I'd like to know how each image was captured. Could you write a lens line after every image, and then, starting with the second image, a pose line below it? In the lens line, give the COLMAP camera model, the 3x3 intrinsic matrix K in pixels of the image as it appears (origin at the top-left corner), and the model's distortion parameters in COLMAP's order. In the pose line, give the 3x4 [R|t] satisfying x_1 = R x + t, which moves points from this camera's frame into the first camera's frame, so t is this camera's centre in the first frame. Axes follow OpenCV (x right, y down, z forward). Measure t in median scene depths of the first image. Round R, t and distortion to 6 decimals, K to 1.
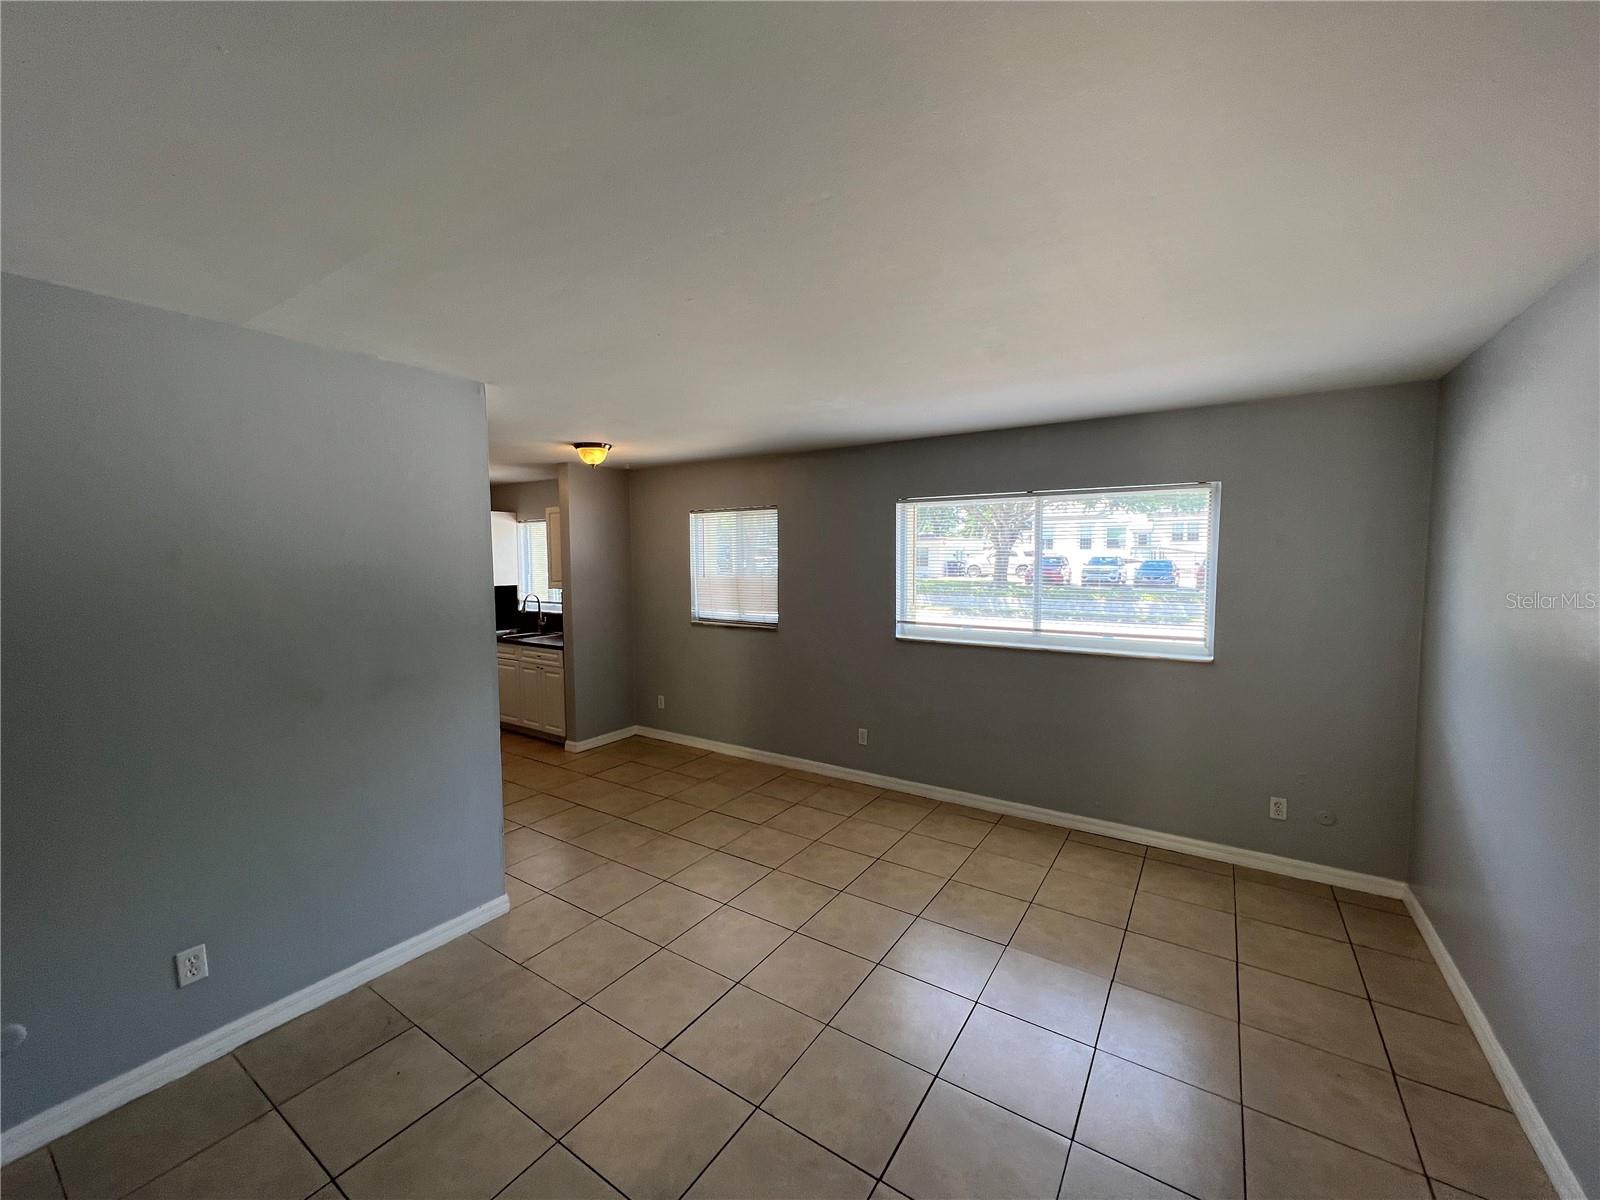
lens RADIAL K [[641.3, 0, 798.9], [0, 641.3, 601.2], [0, 0, 1]] dist [0.000269, 0.000459]
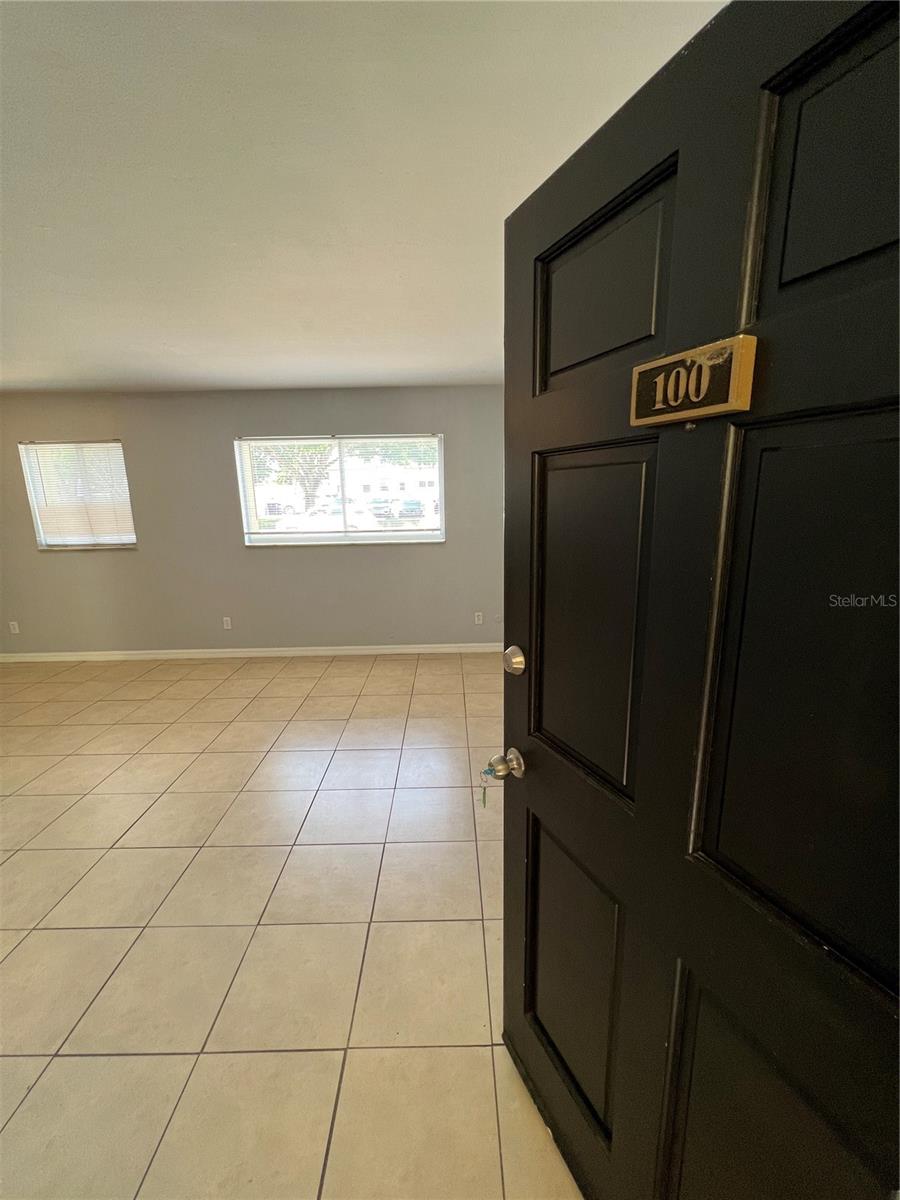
lens RADIAL K [[481.0, 0, 450.9], [0, 481.0, 601.3], [0, 0, 1]] dist [0.000269, 0.000459]
pose [[0.831568, -0.129236, 0.540178, -0.050824], [0.054392, 0.986827, 0.152362, 0.043405], [-0.552753, -0.097318, 0.827643, -0.080145]]
